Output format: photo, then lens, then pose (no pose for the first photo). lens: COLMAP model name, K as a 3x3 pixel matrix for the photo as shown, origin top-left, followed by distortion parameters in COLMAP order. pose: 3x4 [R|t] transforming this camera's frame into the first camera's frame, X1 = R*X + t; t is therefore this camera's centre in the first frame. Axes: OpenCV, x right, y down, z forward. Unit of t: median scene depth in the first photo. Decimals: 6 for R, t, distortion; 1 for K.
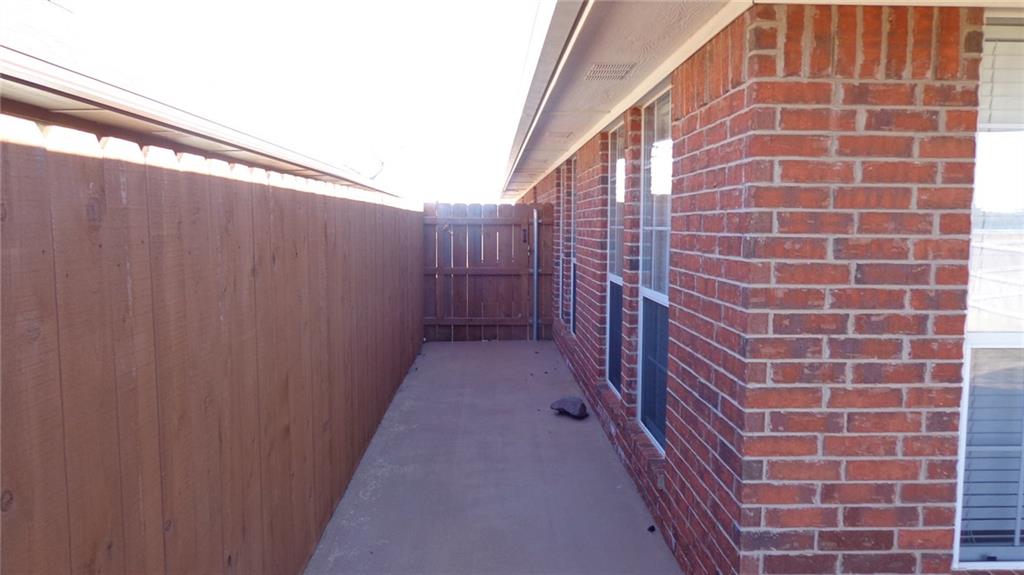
lens RADIAL K [[726.9, 0, 512.0], [0, 726.9, 287.5], [0, 0, 1]] dist [0.007100, 0.006909]
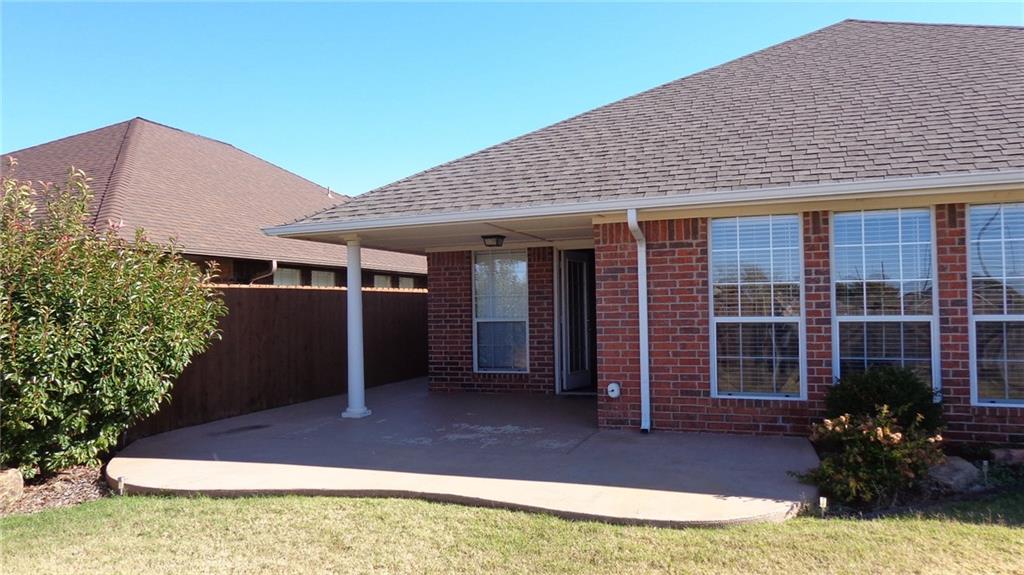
lens RADIAL K [[726.9, 0, 512.0], [0, 726.9, 287.5], [0, 0, 1]] dist [0.007100, 0.006909]
pose [[0.928843, -0.029502, -0.369297, 2.604627], [-0.012603, 0.993731, -0.111083, 0.384196], [0.370259, 0.107833, 0.922649, -3.233061]]
